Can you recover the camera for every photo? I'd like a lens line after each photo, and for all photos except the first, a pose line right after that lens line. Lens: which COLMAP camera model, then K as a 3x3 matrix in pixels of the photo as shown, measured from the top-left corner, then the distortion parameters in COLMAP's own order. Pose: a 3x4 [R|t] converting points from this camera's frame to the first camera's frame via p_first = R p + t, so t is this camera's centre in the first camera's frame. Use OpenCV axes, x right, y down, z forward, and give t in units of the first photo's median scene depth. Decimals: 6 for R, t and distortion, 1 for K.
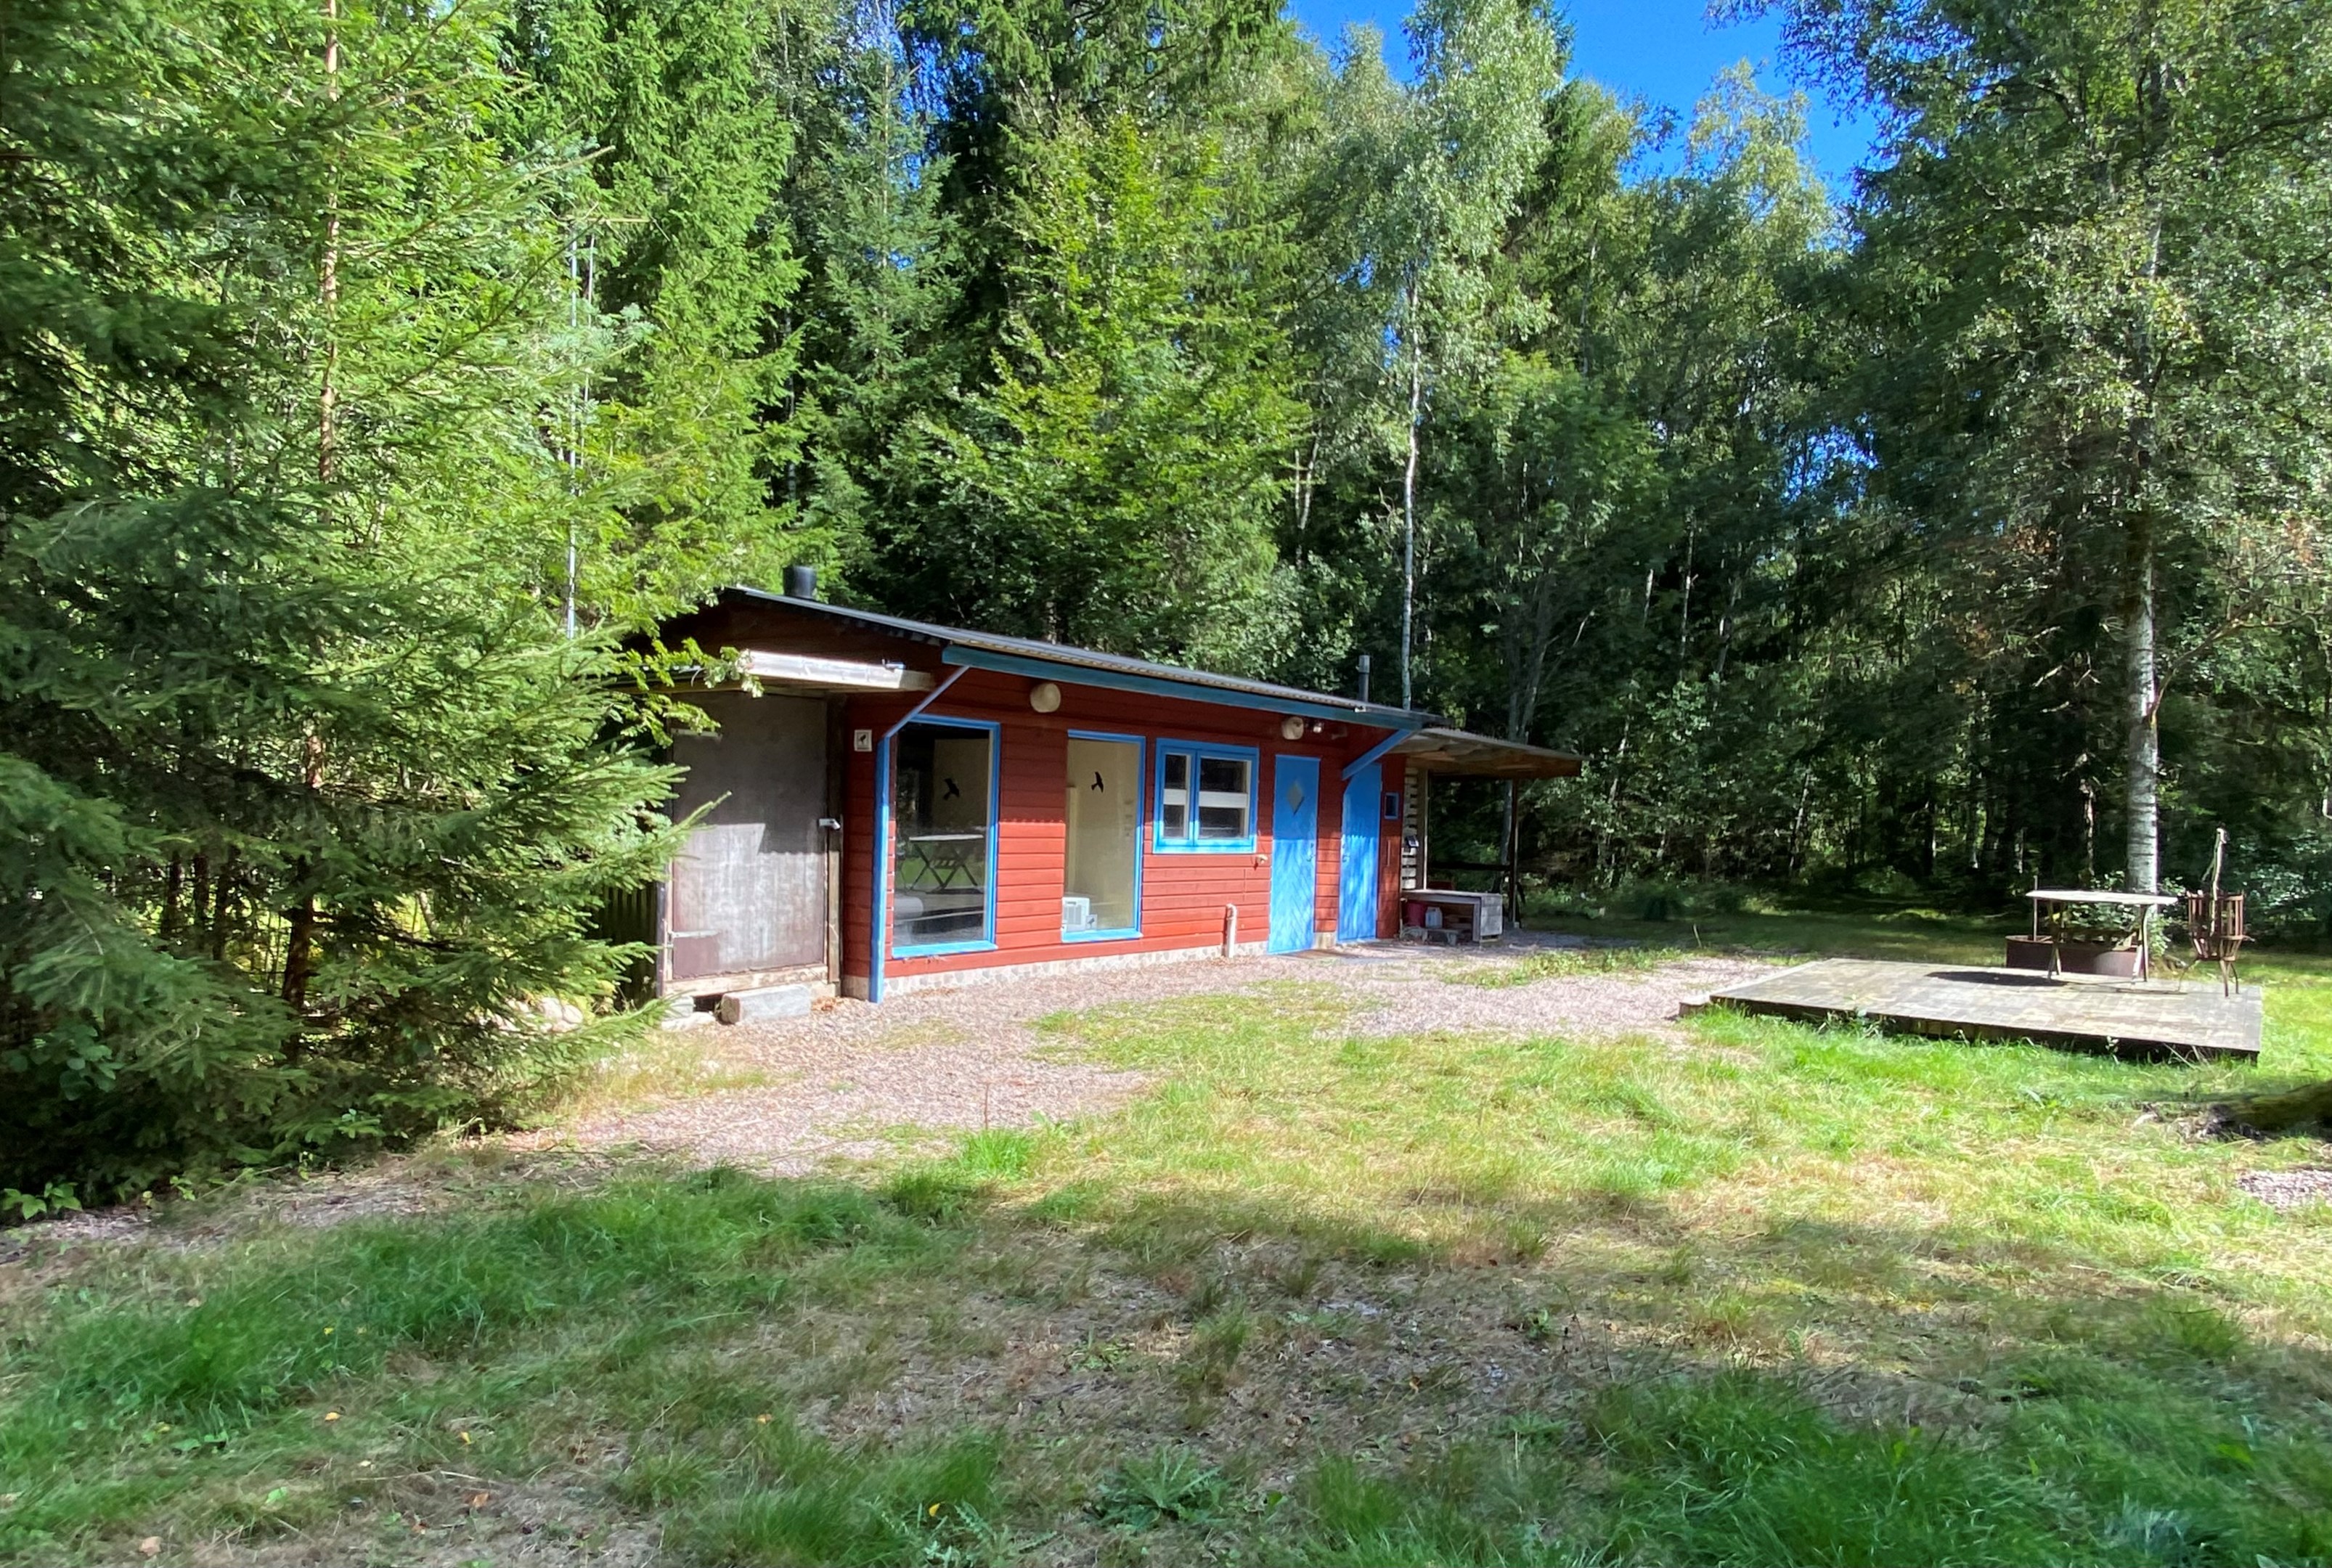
lens RADIAL K [[1383.9, 0, 1171.4], [0, 1383.9, 880.9], [0, 0, 1]] dist [0.077729, 0.000142]
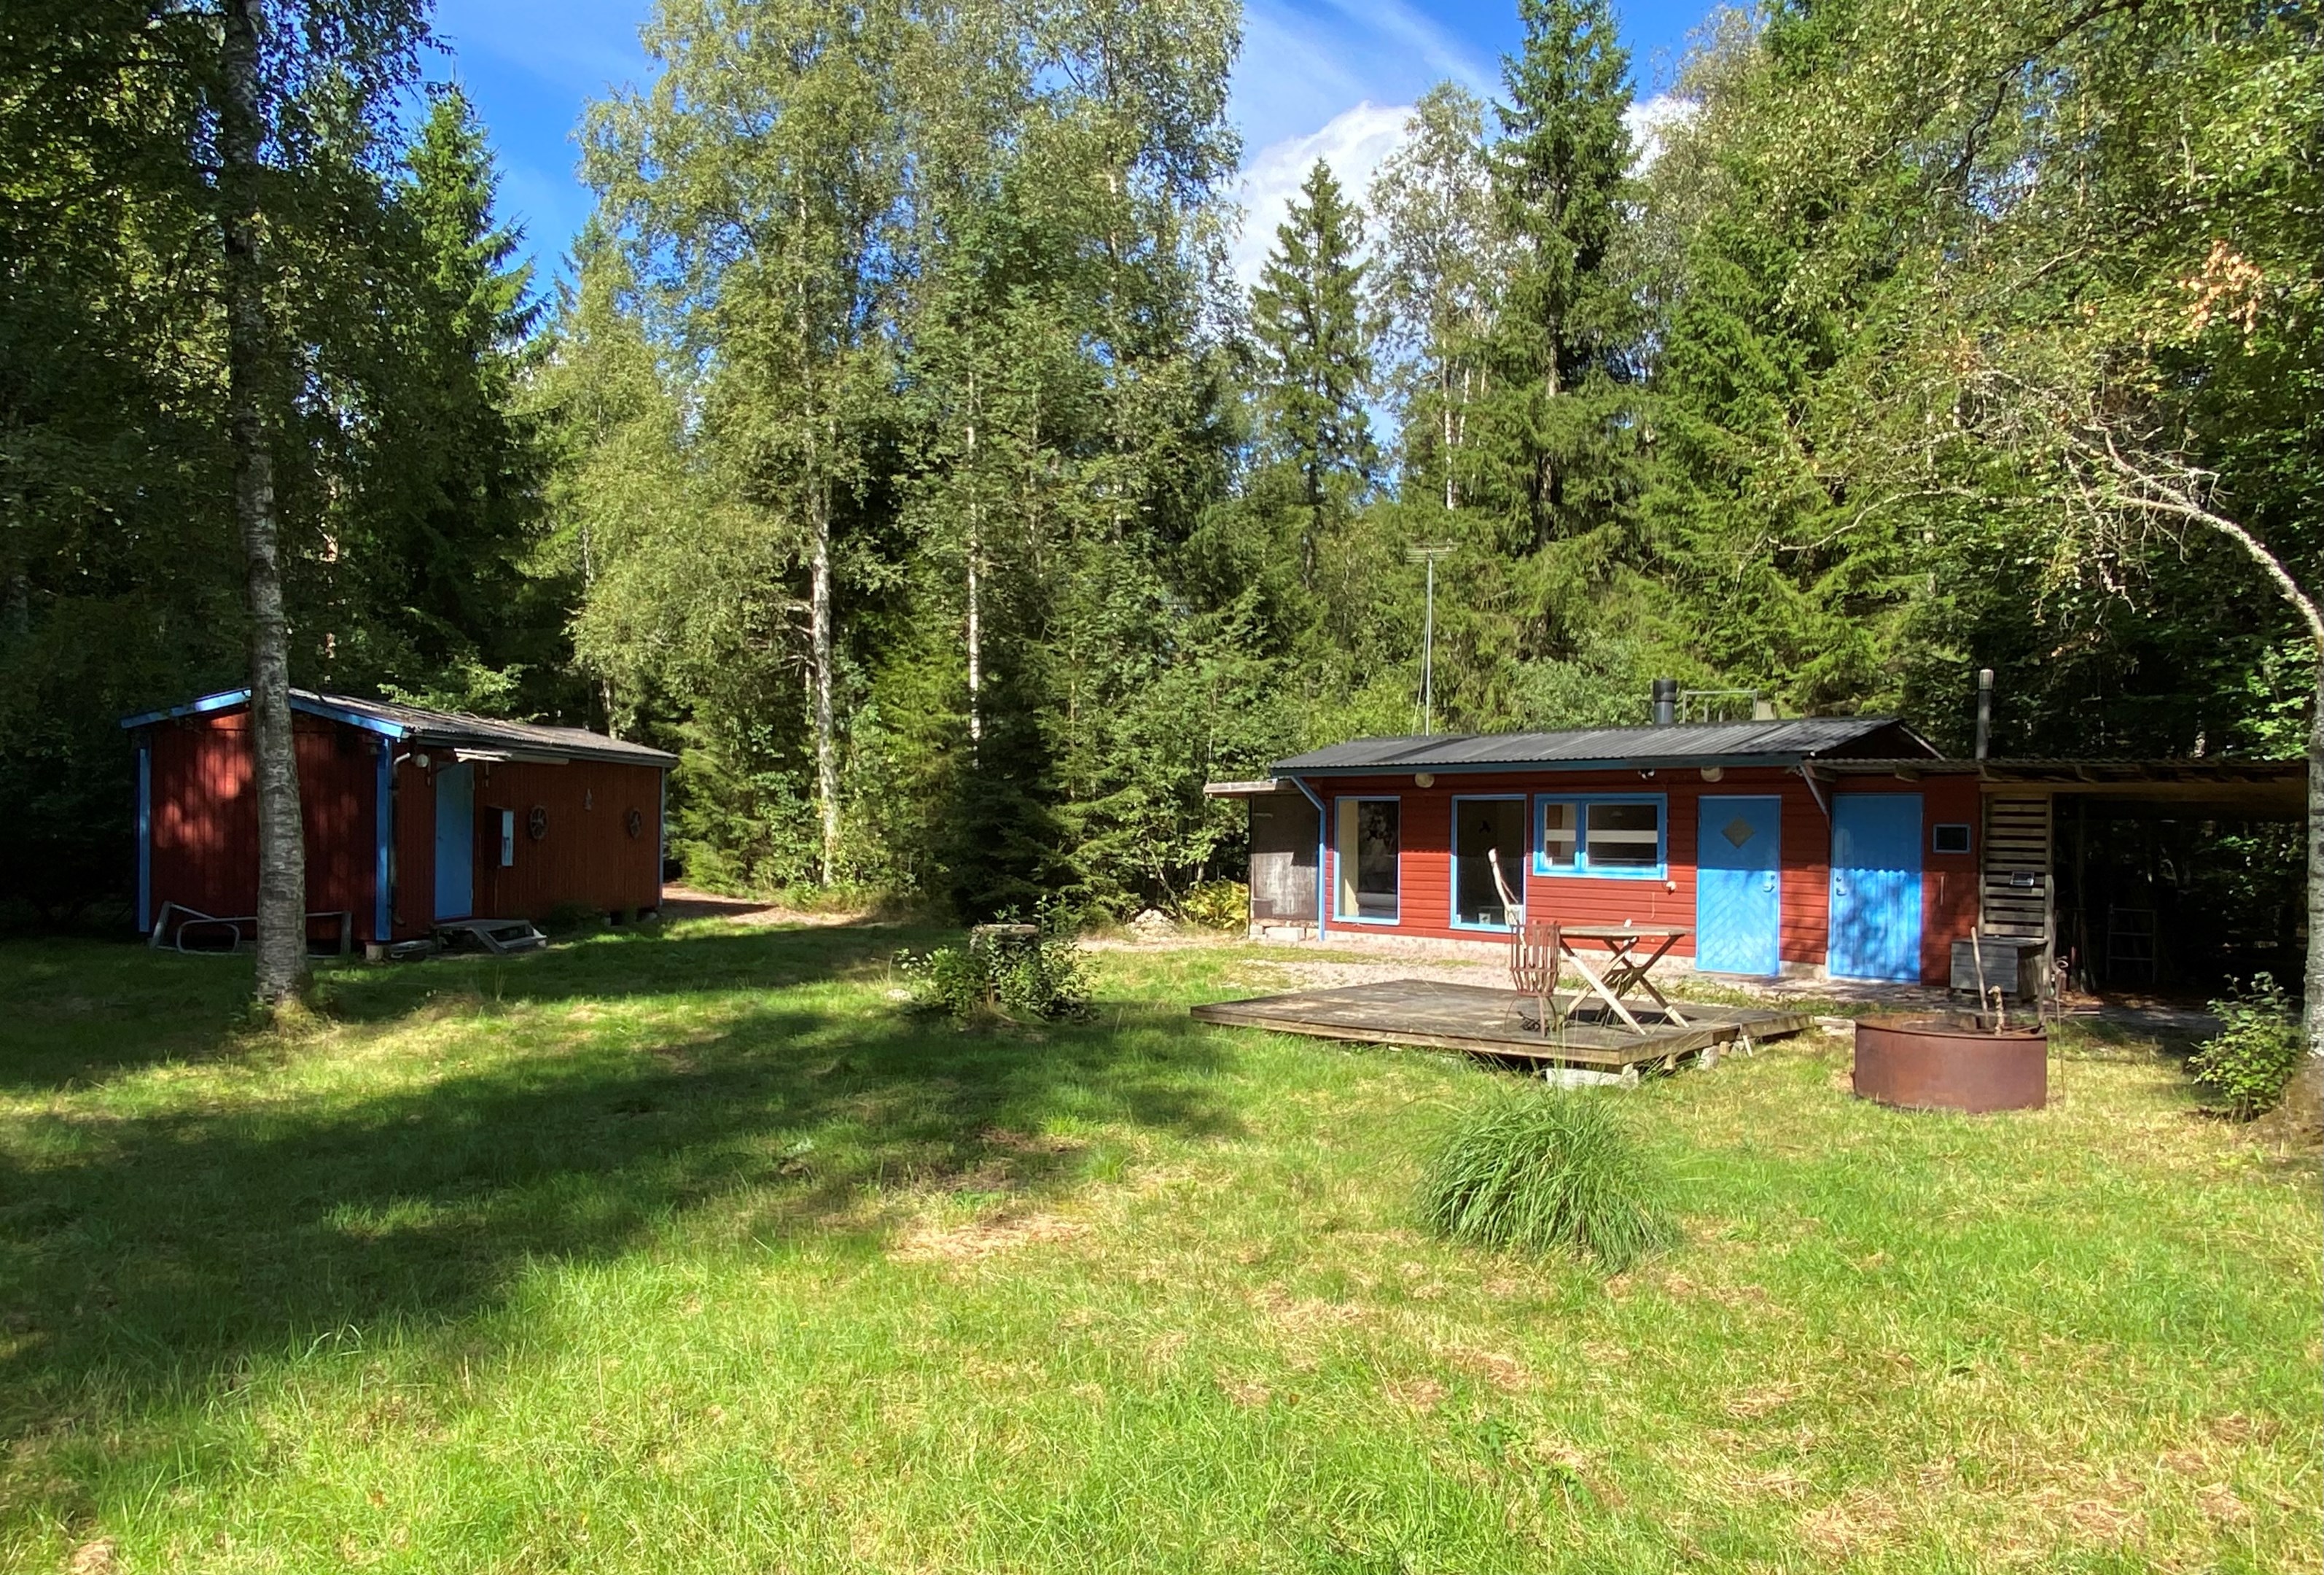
lens RADIAL K [[1518.4, 0, 1137.6], [0, 1518.4, 850.1], [0, 0, 1]] dist [0.125351, -0.162613]
pose [[-0.121593, -0.009939, -0.992530, 1.555789], [-0.055130, 0.998474, -0.003245, -0.017826], [0.991048, 0.054324, -0.121955, 0.769505]]
